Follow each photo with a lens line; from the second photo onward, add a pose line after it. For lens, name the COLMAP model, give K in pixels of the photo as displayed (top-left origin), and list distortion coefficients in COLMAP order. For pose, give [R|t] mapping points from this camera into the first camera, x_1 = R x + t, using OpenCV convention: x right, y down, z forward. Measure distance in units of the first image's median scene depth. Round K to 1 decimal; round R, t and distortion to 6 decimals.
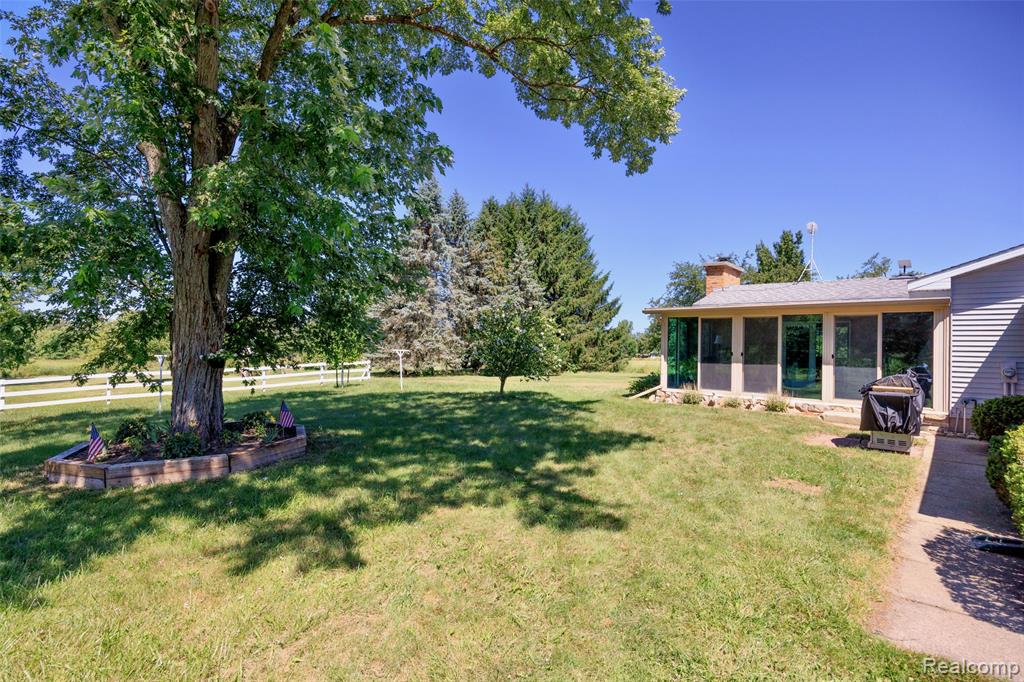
lens RADIAL K [[518.0, 0, 514.2], [0, 518.0, 344.2], [0, 0, 1]] dist [-0.000528, -0.000724]
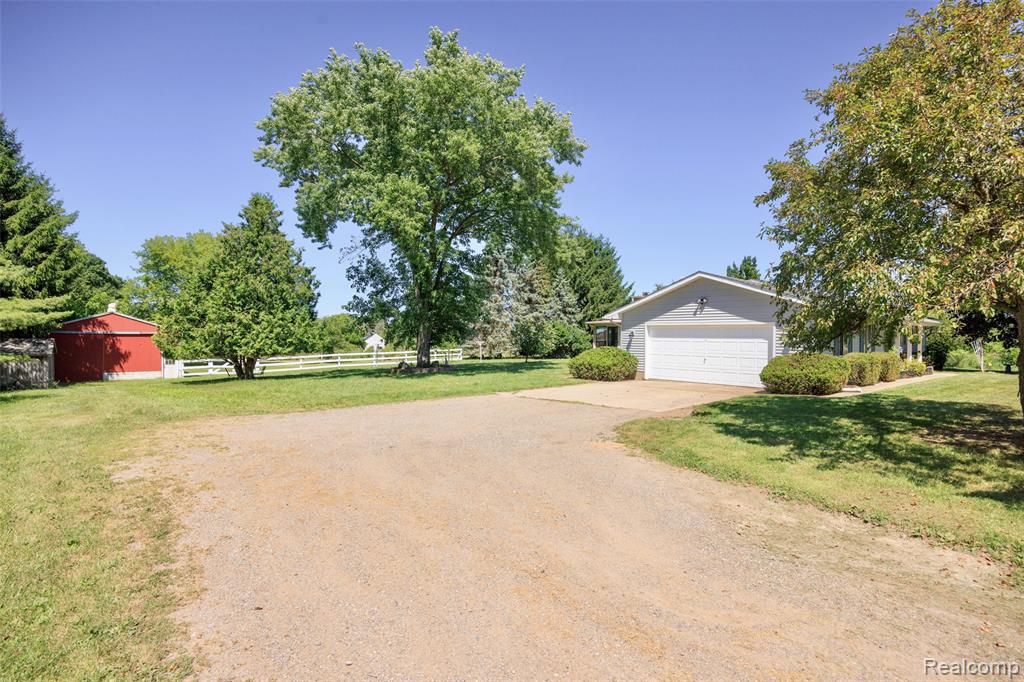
lens RADIAL K [[518.0, 0, 512.1], [0, 518.0, 345.1], [0, 0, 1]] dist [-0.000528, -0.000724]
pose [[0.989181, -0.004088, -0.146642, 0.095187], [0.006280, 0.999875, 0.014490, -0.001963], [0.146564, -0.015255, 0.989084, -0.478344]]
